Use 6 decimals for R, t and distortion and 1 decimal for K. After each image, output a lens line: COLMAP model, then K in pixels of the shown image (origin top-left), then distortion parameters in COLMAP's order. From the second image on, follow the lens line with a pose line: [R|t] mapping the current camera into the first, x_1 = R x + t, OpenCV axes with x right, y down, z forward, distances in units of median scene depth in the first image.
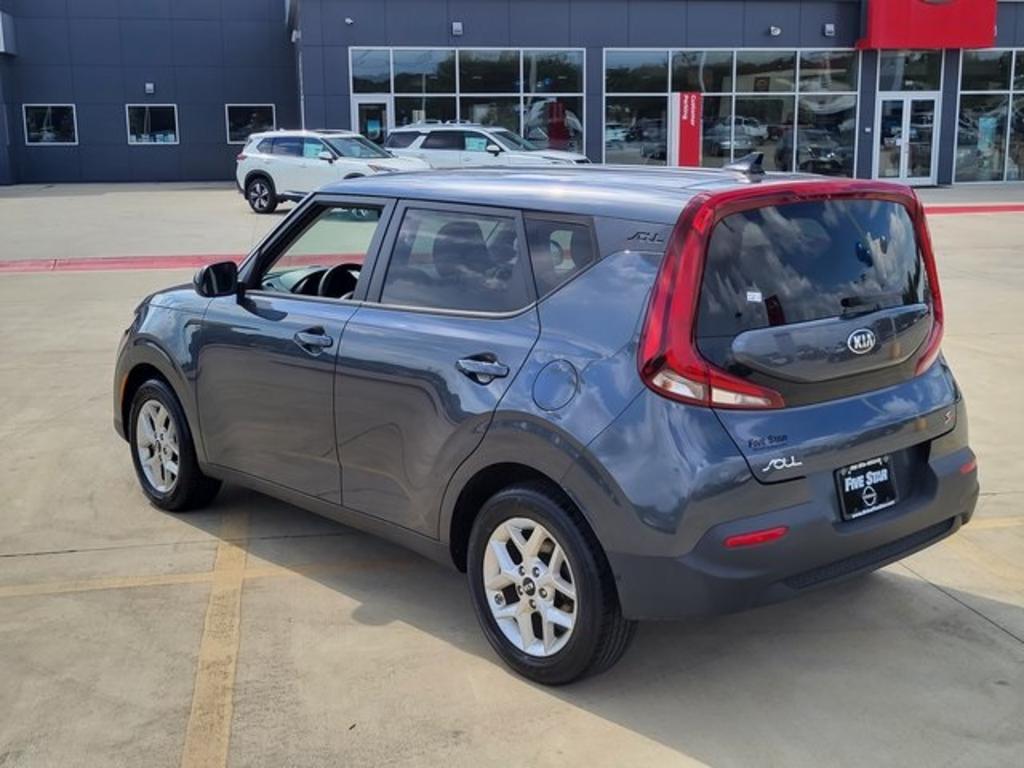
lens RADIAL K [[1214.4, 0, 512.0], [0, 1214.4, 384.0], [0, 0, 1]] dist [0.025580, -0.023091]
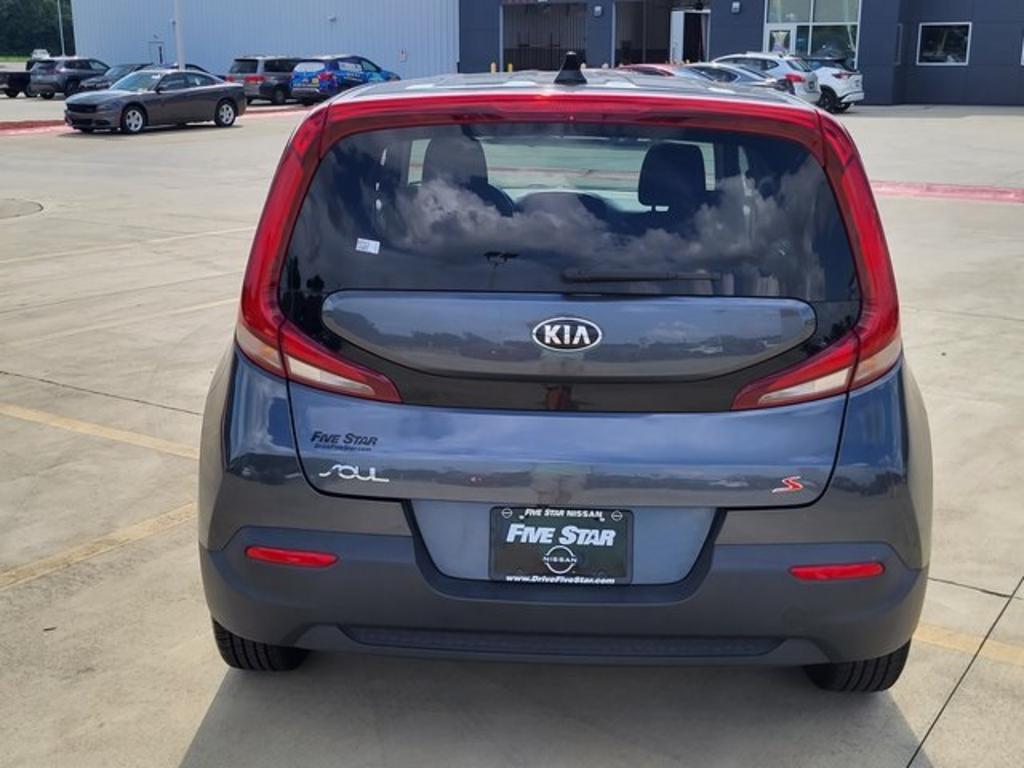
lens RADIAL K [[1214.4, 0, 512.0], [0, 1214.4, 384.0], [0, 0, 1]] dist [0.025580, -0.023091]
pose [[0.726450, 0.187130, -0.661251, 0.717032], [-0.146995, 0.982255, 0.116484, -0.082227], [0.671315, 0.012581, 0.741066, 0.477269]]
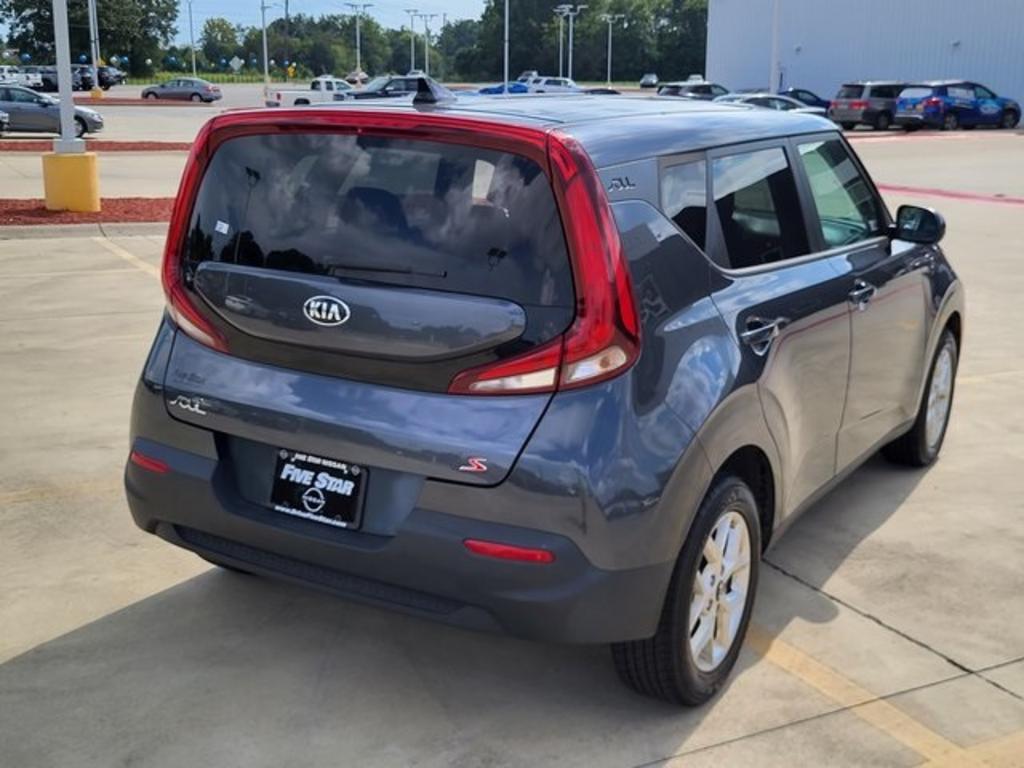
lens RADIAL K [[1214.4, 0, 512.0], [0, 1214.4, 384.0], [0, 0, 1]] dist [0.025580, -0.023091]
pose [[0.304420, 0.241799, -0.921337, 1.079232], [-0.204464, 0.961286, 0.184727, -0.162463], [0.930335, 0.132145, 0.342074, 0.843784]]
